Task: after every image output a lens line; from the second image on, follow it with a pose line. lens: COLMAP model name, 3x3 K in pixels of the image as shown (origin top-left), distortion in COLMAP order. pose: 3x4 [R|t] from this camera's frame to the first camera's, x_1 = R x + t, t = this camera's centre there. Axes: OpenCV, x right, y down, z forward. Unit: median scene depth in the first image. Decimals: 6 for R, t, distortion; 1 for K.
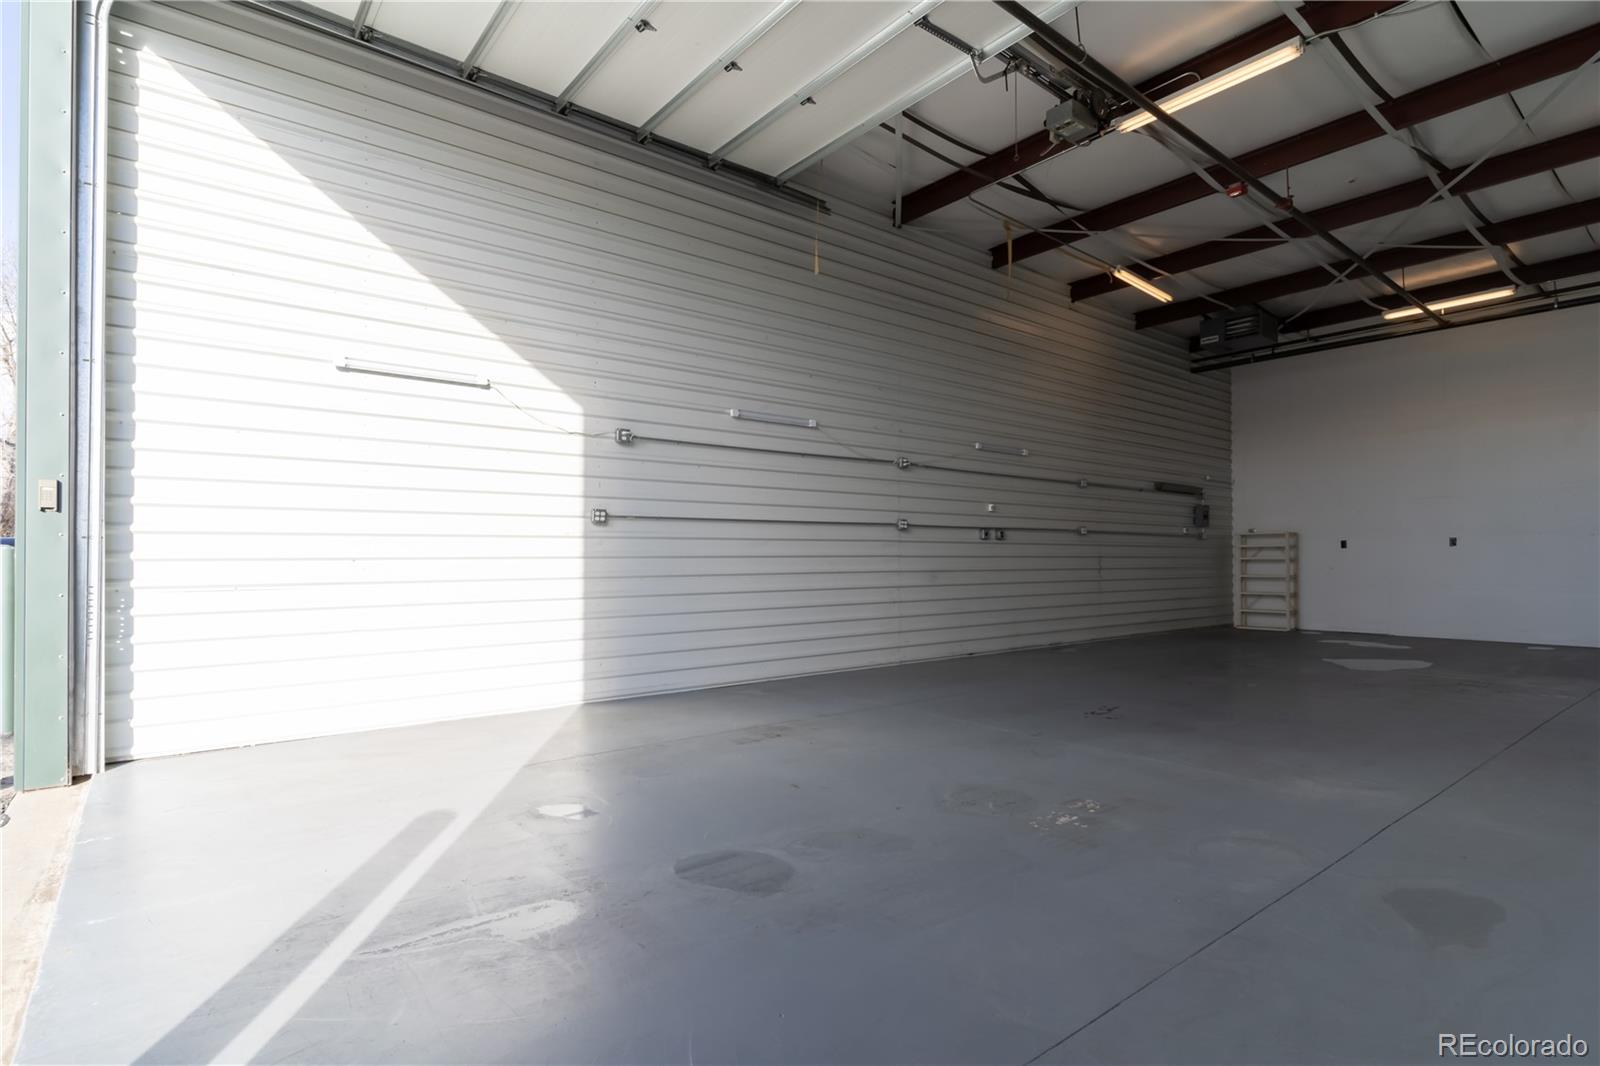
lens RADIAL K [[762.6, 0, 780.9], [0, 762.6, 556.5], [0, 0, 1]] dist [0.001152, 0.000035]
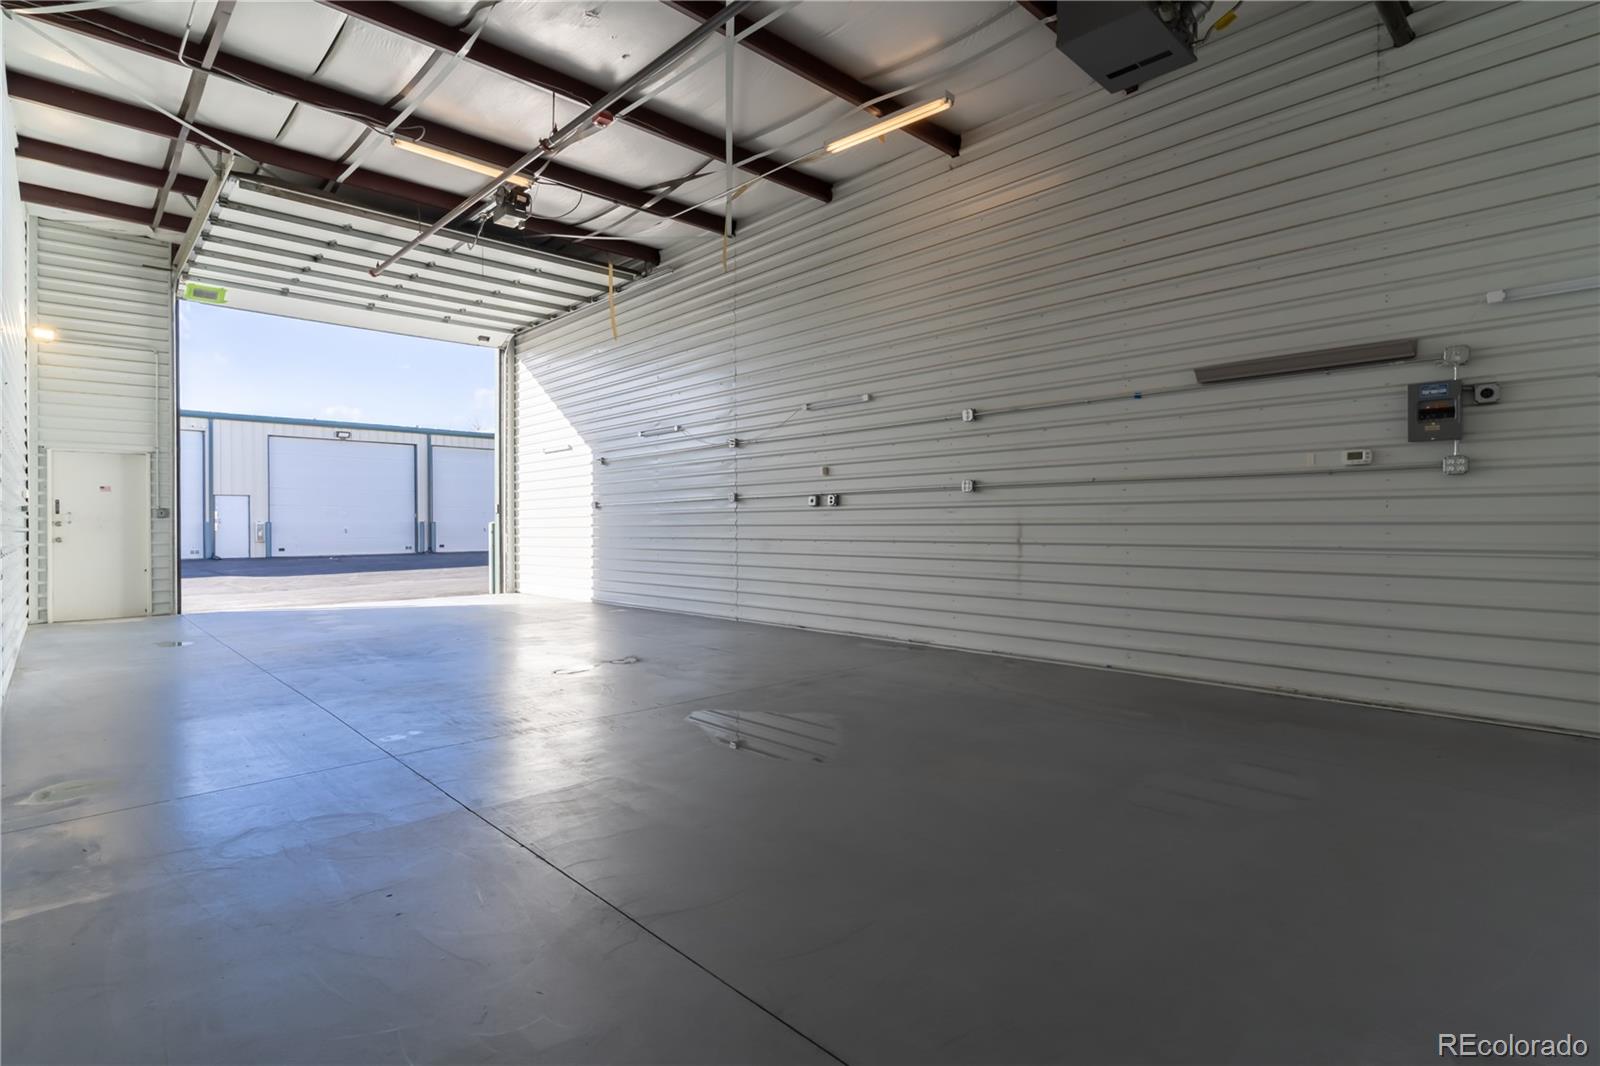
lens RADIAL K [[787.5, 0, 800.0], [0, 787.5, 533.0], [0, 0, 1]] dist [0.002569, 0.000252]
pose [[0.112218, 0.007116, -0.993658, 1.177679], [0.001972, 0.999971, 0.007384, 0.002912], [0.993682, -0.002788, 0.112201, 0.849441]]
